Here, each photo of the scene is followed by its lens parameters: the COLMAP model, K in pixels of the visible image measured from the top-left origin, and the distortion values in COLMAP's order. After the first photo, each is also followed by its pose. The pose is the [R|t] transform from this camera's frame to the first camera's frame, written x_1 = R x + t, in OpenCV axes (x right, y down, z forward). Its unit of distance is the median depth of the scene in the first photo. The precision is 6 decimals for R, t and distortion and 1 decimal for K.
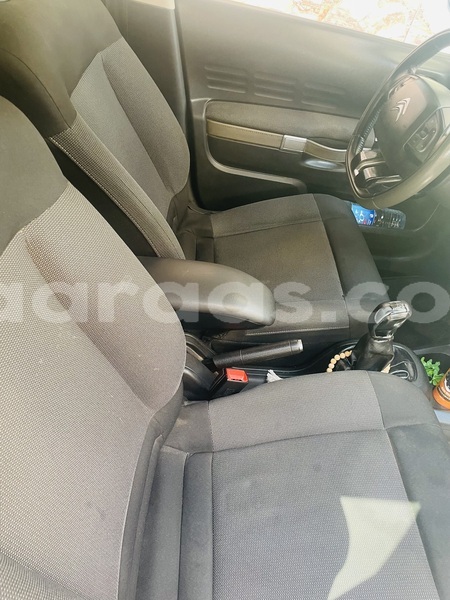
lens RADIAL K [[455.5, 0, 225.9], [0, 455.5, 298.8], [0, 0, 1]] dist [0.046799, -0.033564]
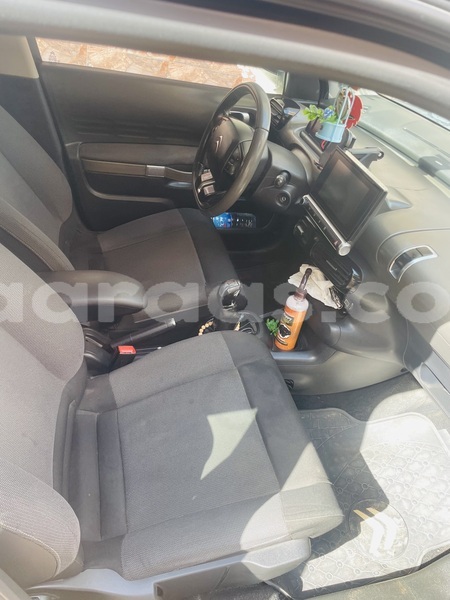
lens RADIAL K [[455.5, 0, 221.7], [0, 455.5, 301.9], [0, 0, 1]] dist [0.046799, -0.033564]
pose [[0.974919, -0.147947, 0.166265, 0.088897], [0.151460, 0.988426, -0.008585, 0.078092], [-0.163070, 0.033552, 0.986044, -0.364096]]
